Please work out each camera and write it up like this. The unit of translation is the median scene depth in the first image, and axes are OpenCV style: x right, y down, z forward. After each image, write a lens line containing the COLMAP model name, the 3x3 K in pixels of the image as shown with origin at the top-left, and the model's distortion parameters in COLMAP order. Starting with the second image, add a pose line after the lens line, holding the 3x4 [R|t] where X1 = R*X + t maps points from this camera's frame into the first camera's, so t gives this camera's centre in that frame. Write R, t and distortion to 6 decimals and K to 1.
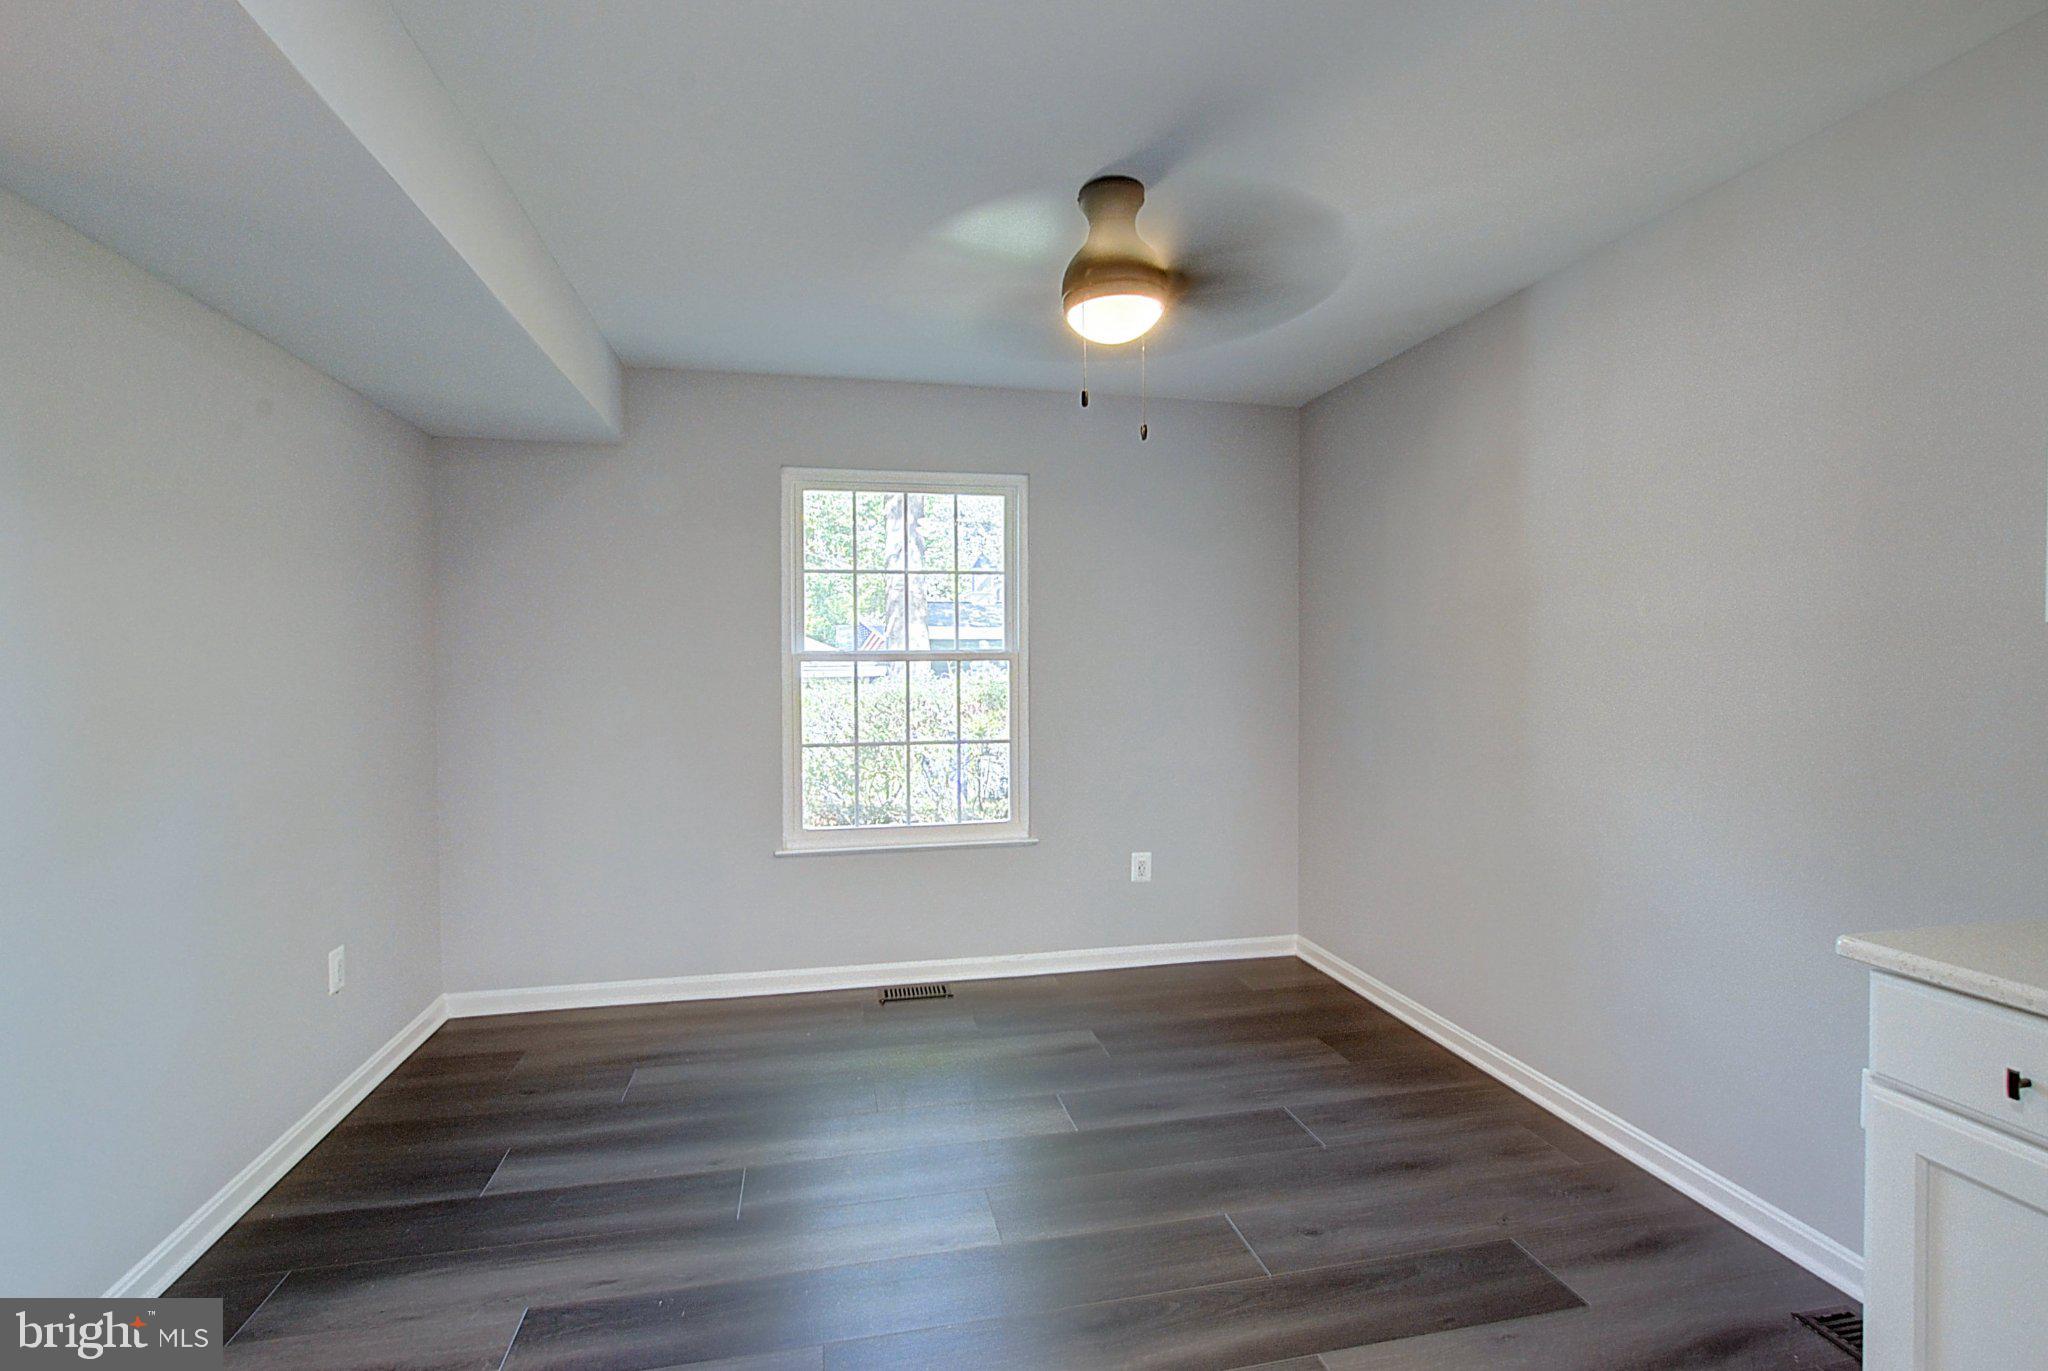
lens RADIAL K [[936.9, 0, 1024.0], [0, 936.9, 685.5], [0, 0, 1]] dist [-0.001401, -0.000143]
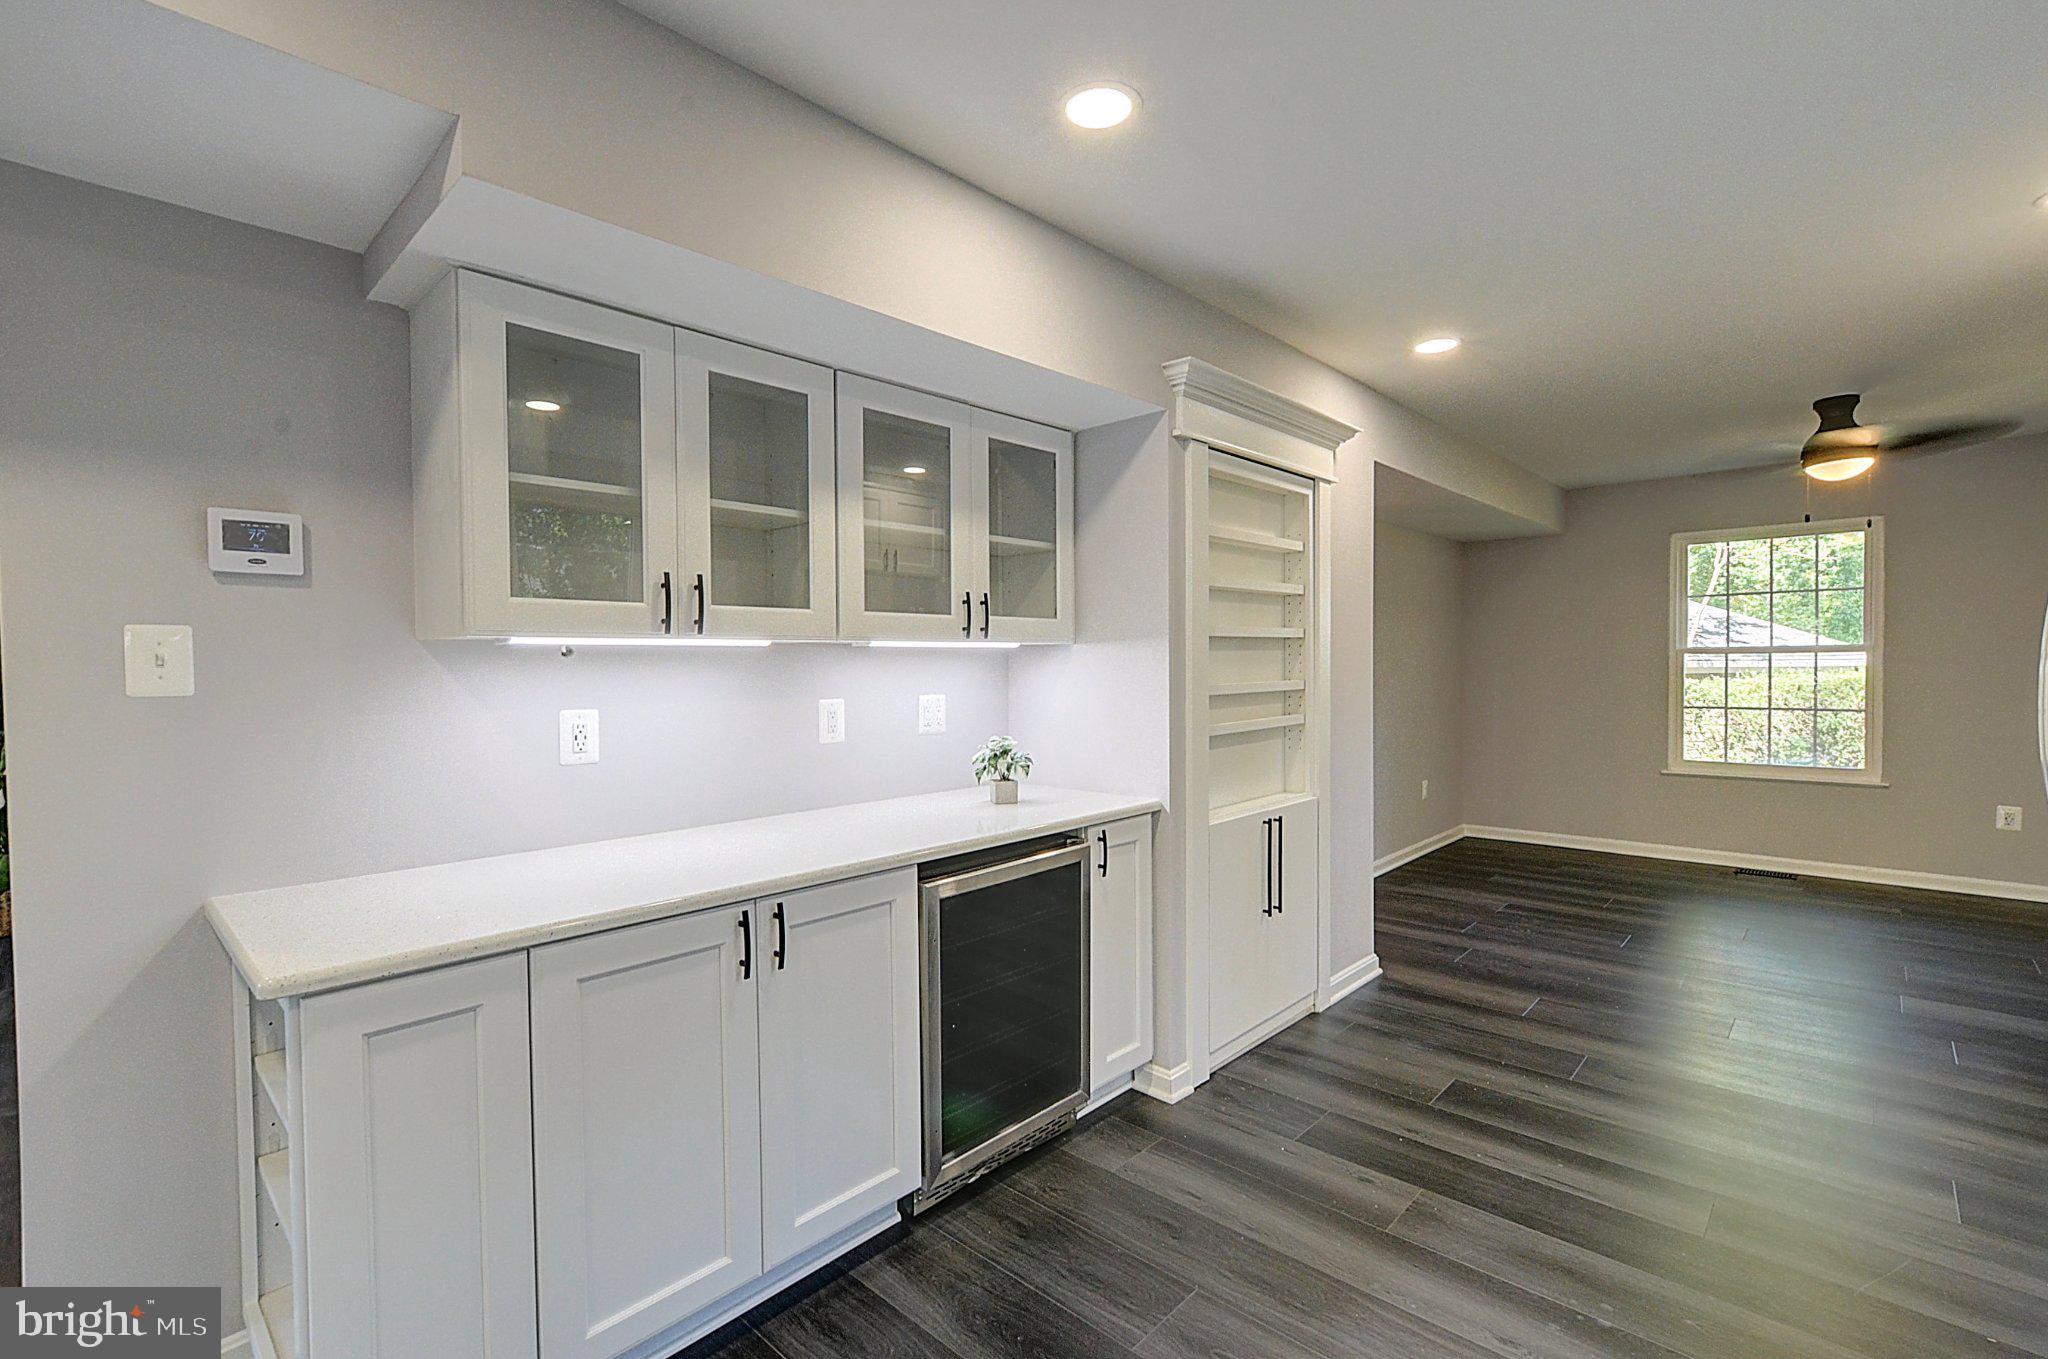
lens RADIAL K [[907.1, 0, 1013.4], [0, 907.1, 675.5], [0, 0, 1]] dist [-0.003394, -0.000789]
pose [[0.563119, 0.011853, -0.826291, 0.374271], [-0.012841, 0.999902, 0.005593, 0.016868], [0.826276, 0.007460, 0.563216, -0.768338]]
